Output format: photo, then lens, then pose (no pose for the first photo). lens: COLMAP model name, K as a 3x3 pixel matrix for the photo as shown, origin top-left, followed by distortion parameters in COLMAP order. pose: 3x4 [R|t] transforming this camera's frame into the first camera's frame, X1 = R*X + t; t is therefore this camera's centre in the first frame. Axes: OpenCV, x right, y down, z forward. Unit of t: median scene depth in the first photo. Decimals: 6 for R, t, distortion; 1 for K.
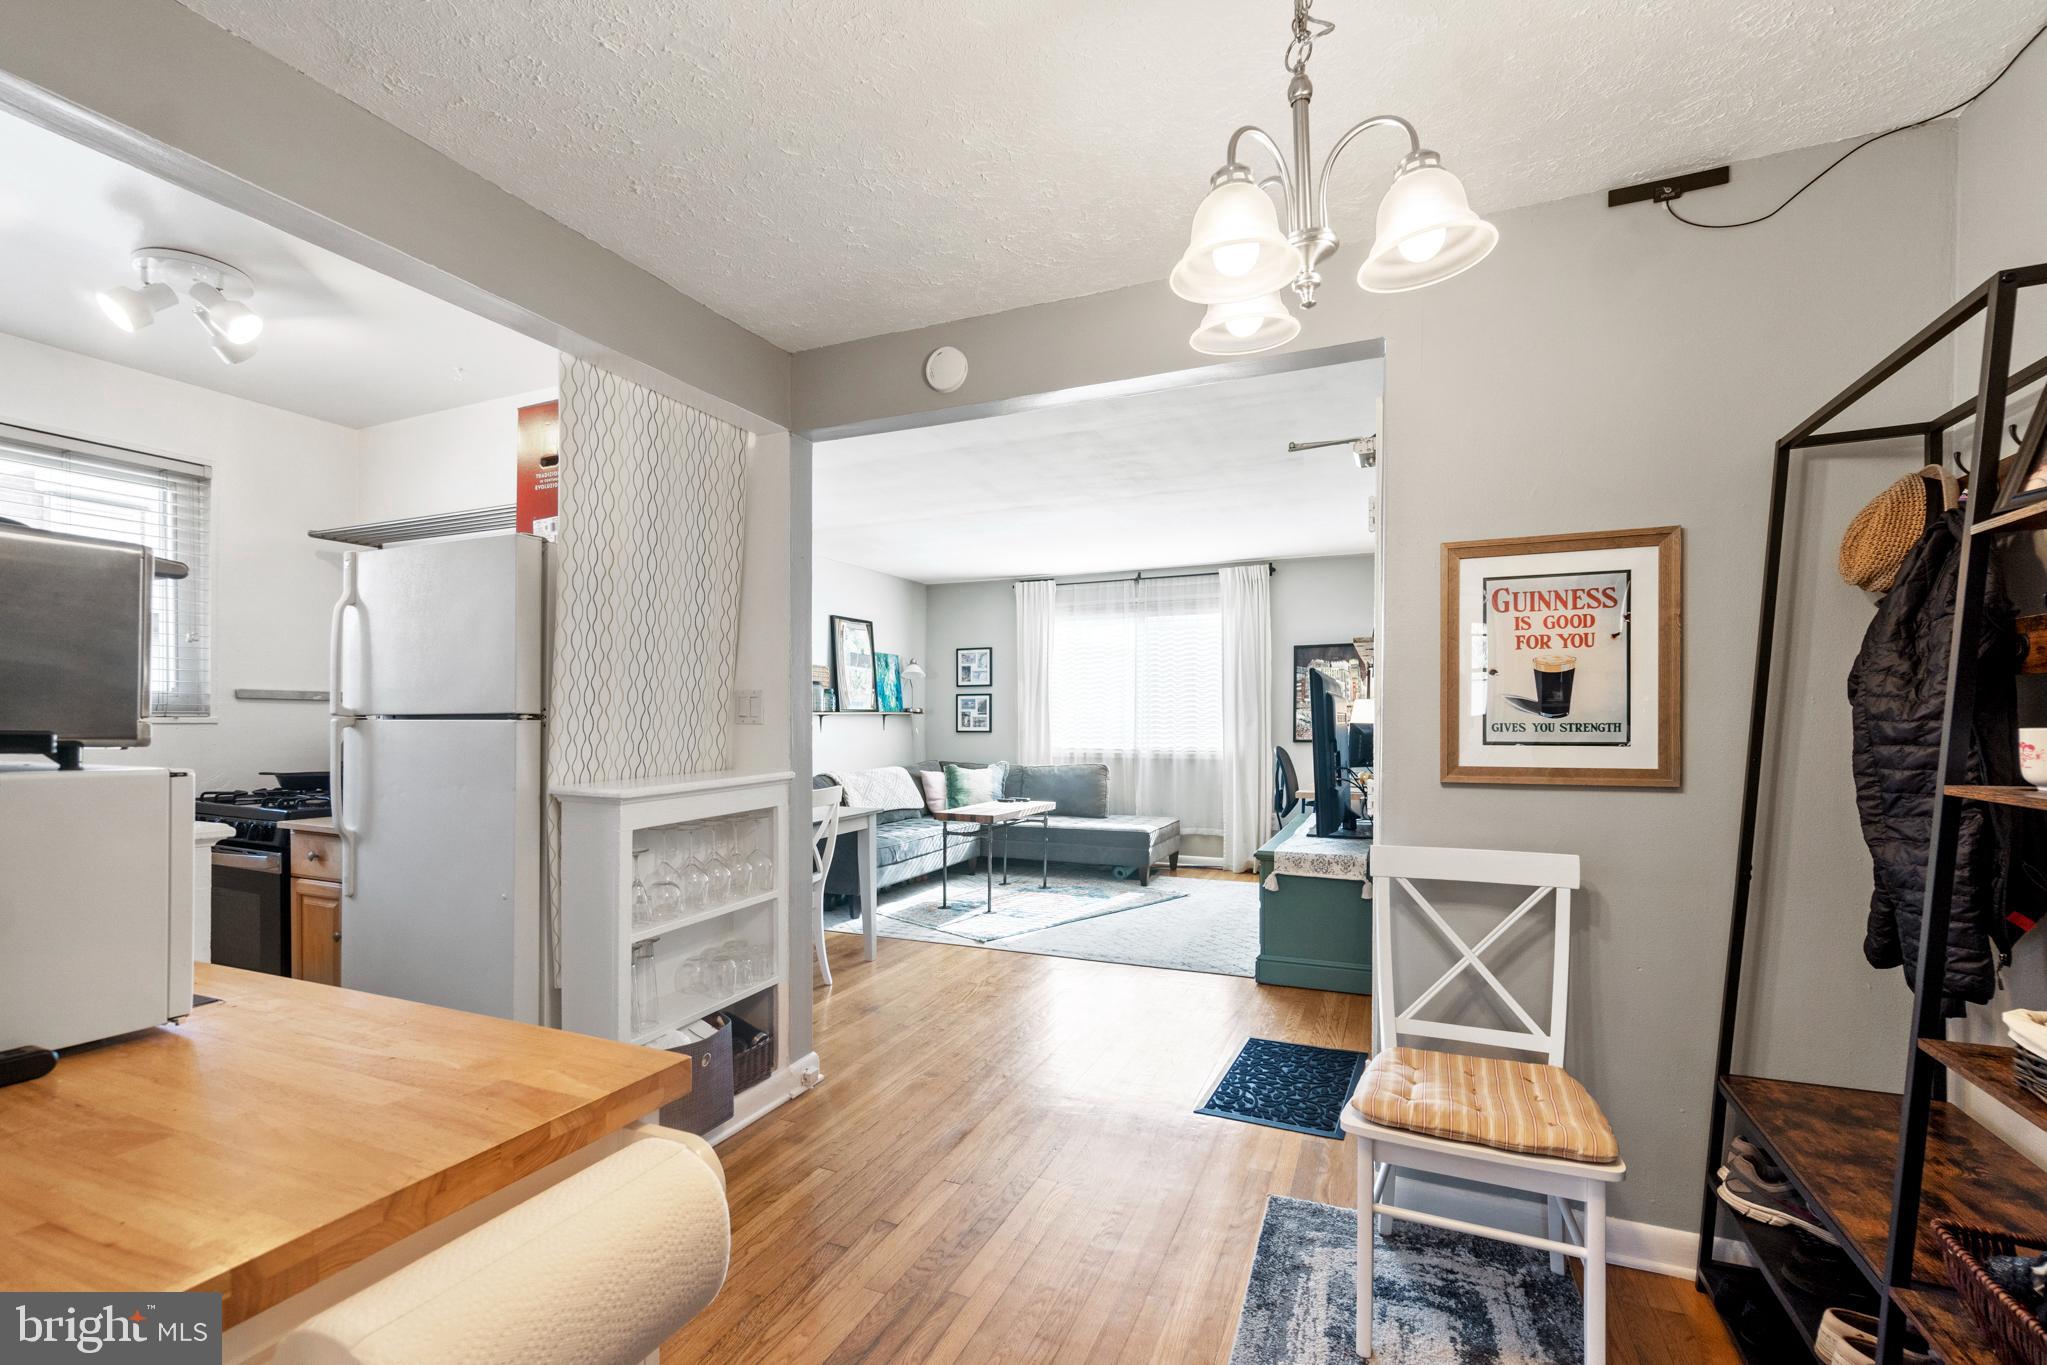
lens RADIAL K [[900.4, 0, 997.1], [0, 900.4, 717.6], [0, 0, 1]] dist [-0.001151, -0.000180]
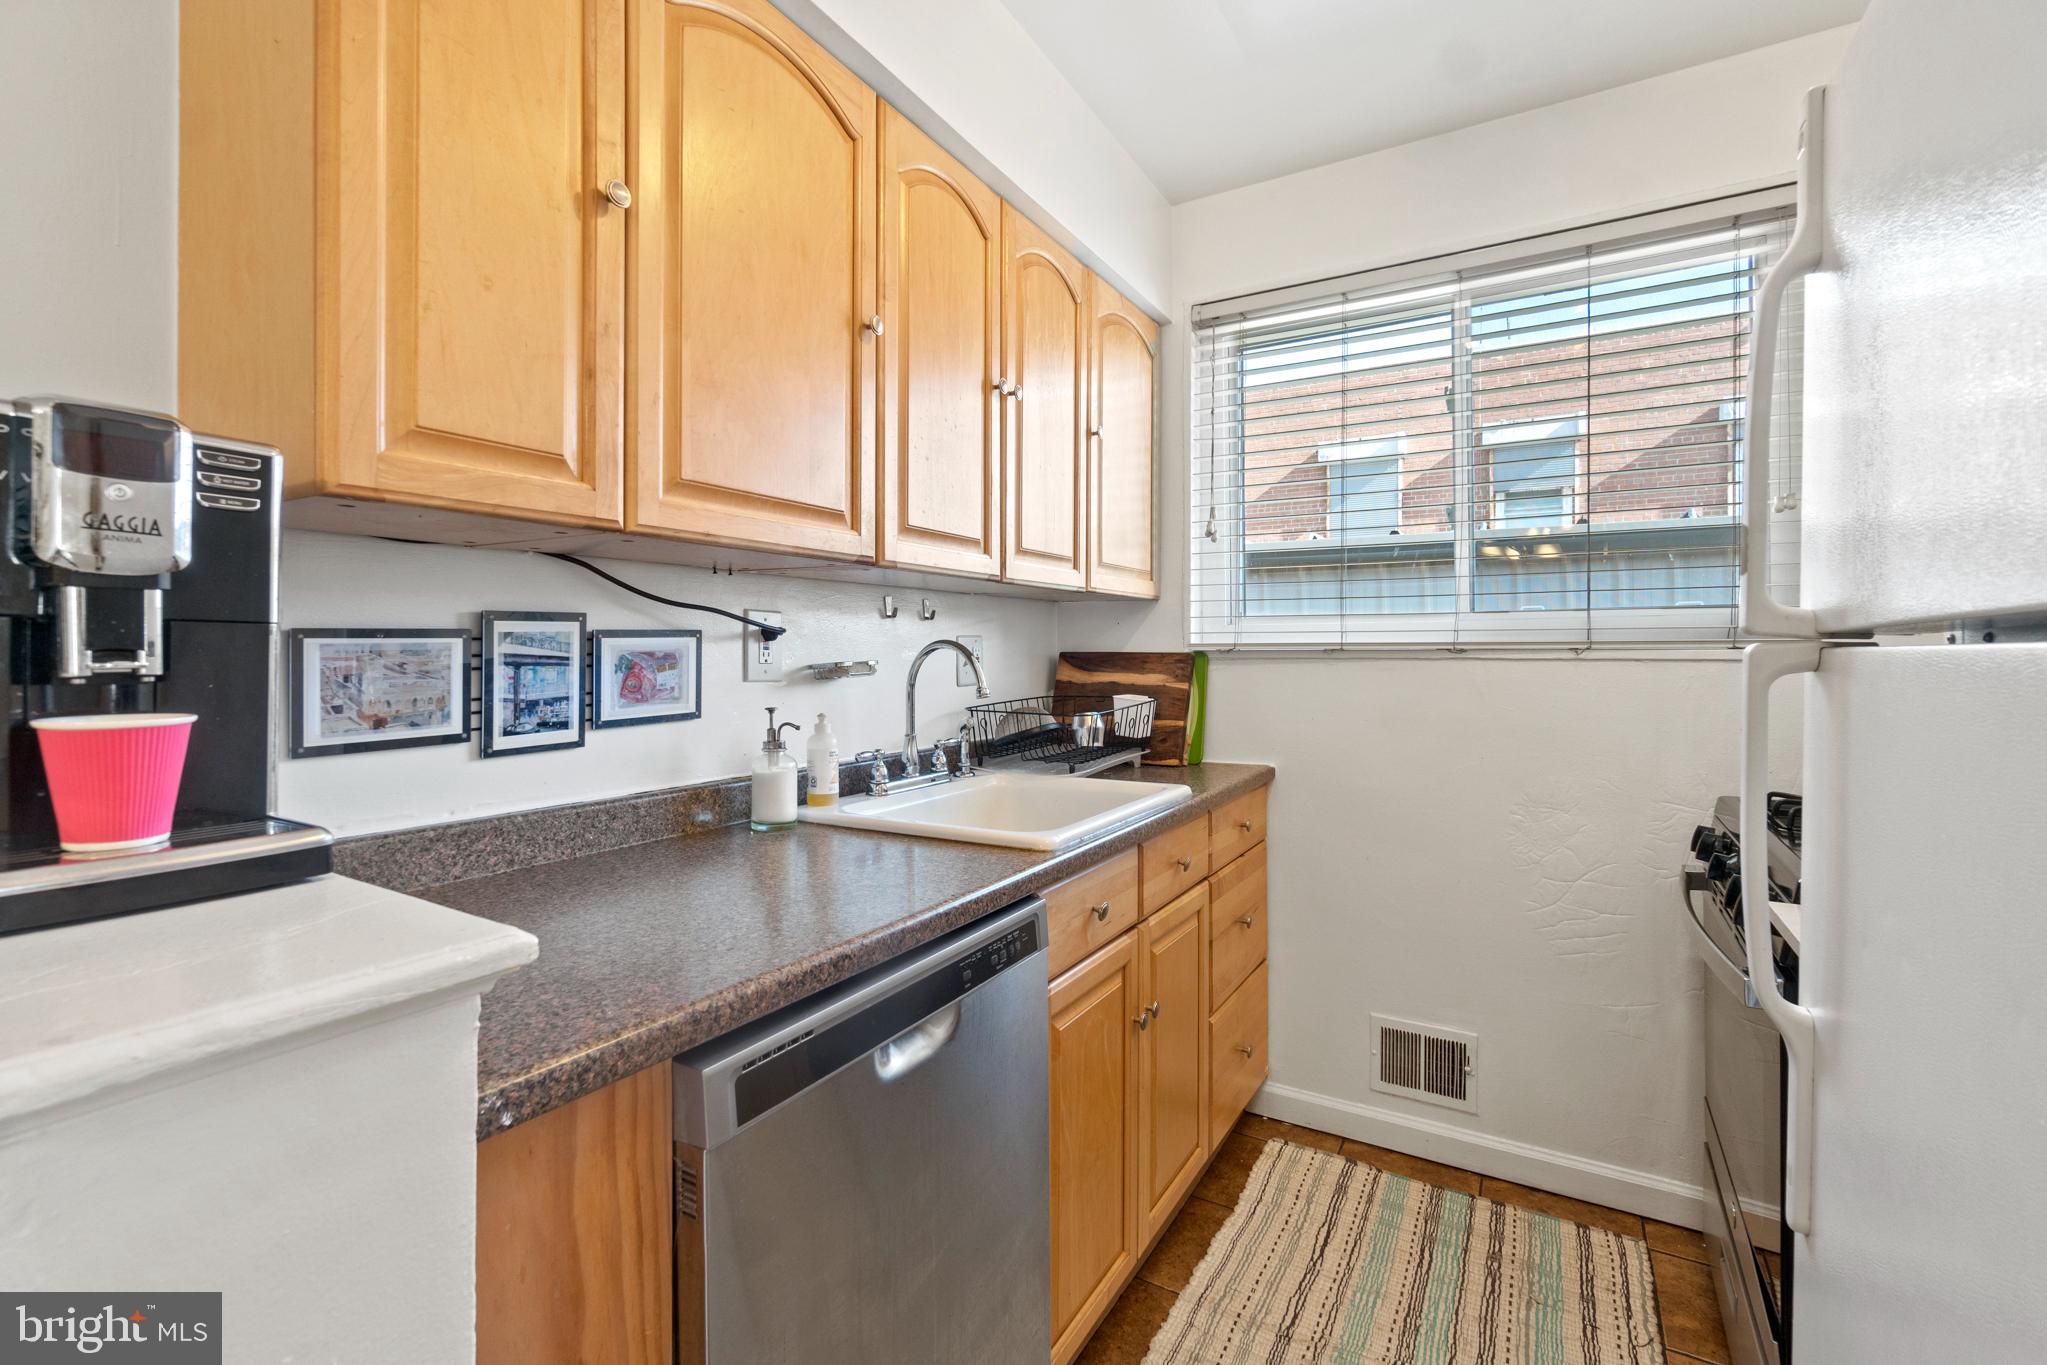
lens RADIAL K [[896.0, 0, 1023.1], [0, 896.0, 655.6], [0, 0, 1]] dist [-0.001324, -0.000111]
pose [[-0.111451, -0.000758, -0.993770, -0.141020], [0.001658, 0.999998, -0.000949, 0.001938], [0.993769, -0.001754, -0.111449, 0.278386]]
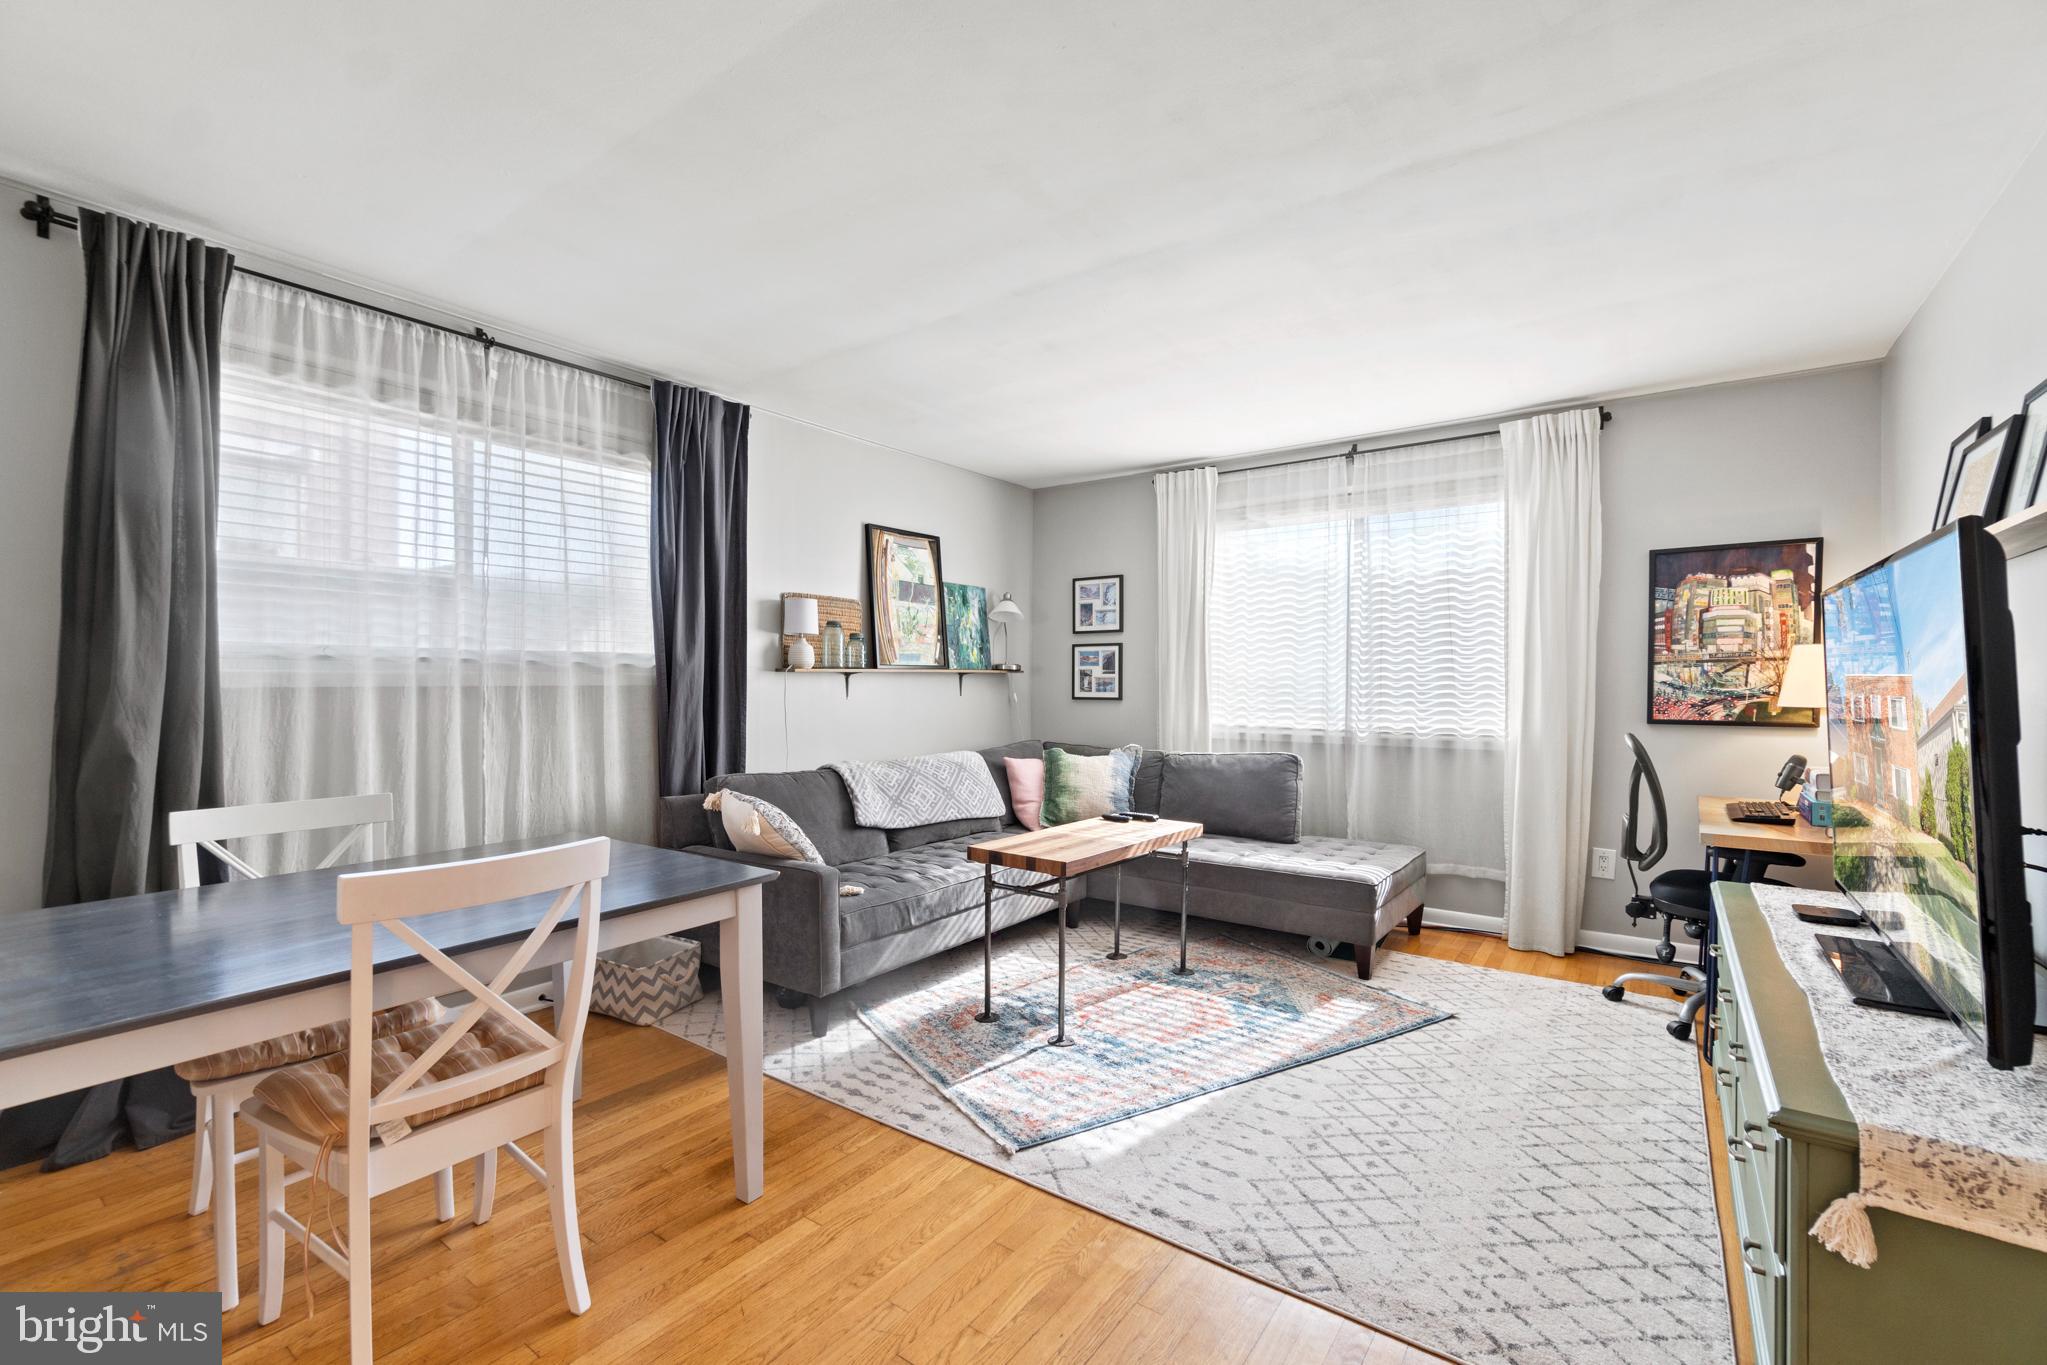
lens RADIAL K [[889.4, 0, 1000.5], [0, 889.4, 679.6], [0, 0, 1]] dist [-0.000266, -0.000100]
pose [[0.977434, 0.003151, -0.211217, 0.052502], [-0.003202, 0.999995, 0.000101, 0.001438], [0.211217, 0.000578, 0.977439, 0.371239]]
